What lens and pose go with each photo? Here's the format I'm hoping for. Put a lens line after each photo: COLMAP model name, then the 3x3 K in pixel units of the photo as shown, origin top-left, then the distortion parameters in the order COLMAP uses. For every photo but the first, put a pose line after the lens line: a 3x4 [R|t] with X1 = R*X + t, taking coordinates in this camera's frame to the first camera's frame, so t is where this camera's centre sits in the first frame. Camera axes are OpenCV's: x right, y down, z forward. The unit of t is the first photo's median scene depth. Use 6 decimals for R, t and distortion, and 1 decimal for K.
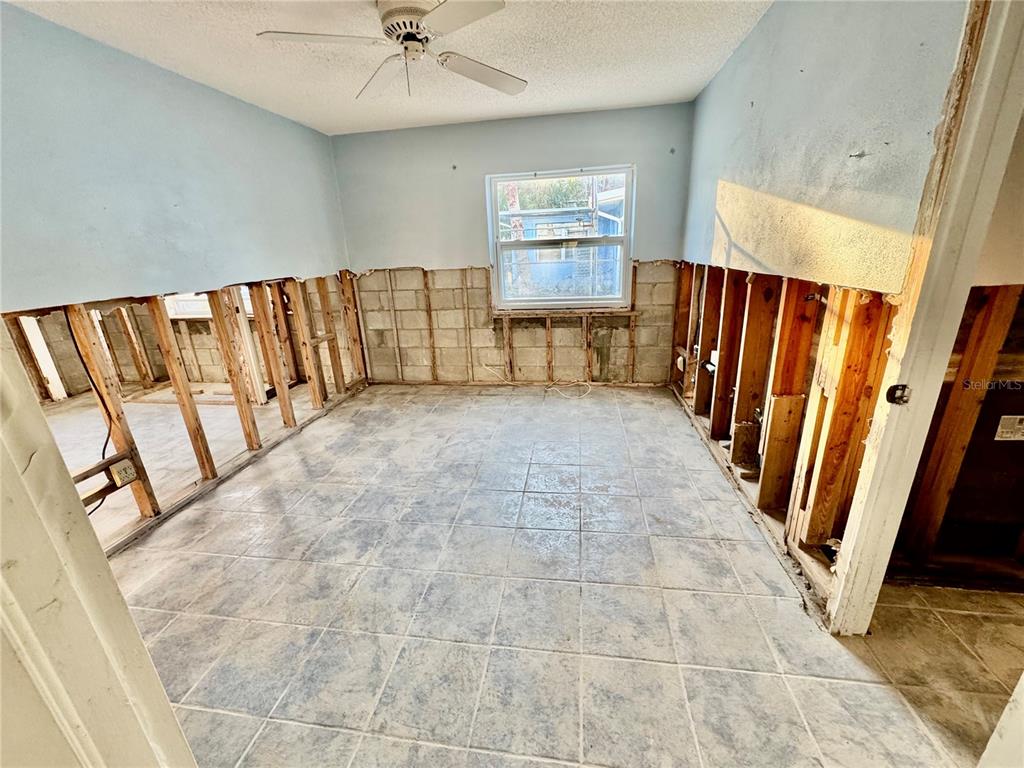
lens RADIAL K [[418.0, 0, 512.2], [0, 418.0, 383.1], [0, 0, 1]] dist [-0.004553, 0.000525]
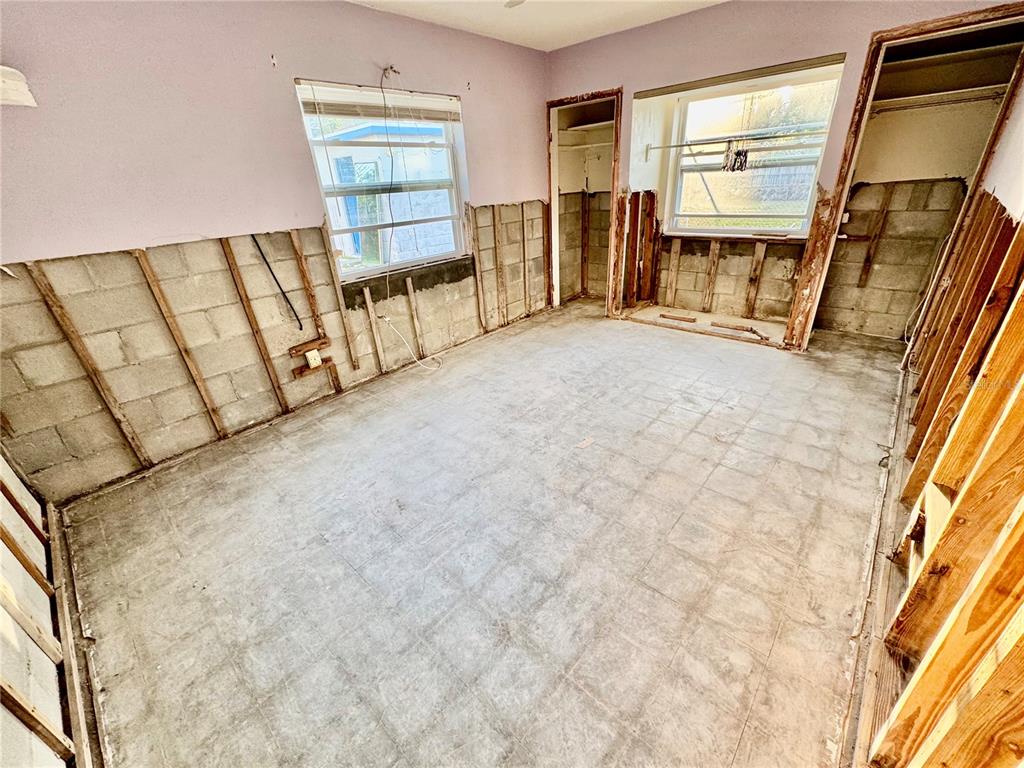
lens RADIAL K [[418.0, 0, 513.8], [0, 418.0, 385.1], [0, 0, 1]] dist [-0.004553, 0.000525]
pose [[0.837960, 0.235581, -0.492265, -0.590047], [-0.151072, 0.966912, 0.205568, 0.030007], [0.524404, -0.097890, 0.845824, -0.002659]]
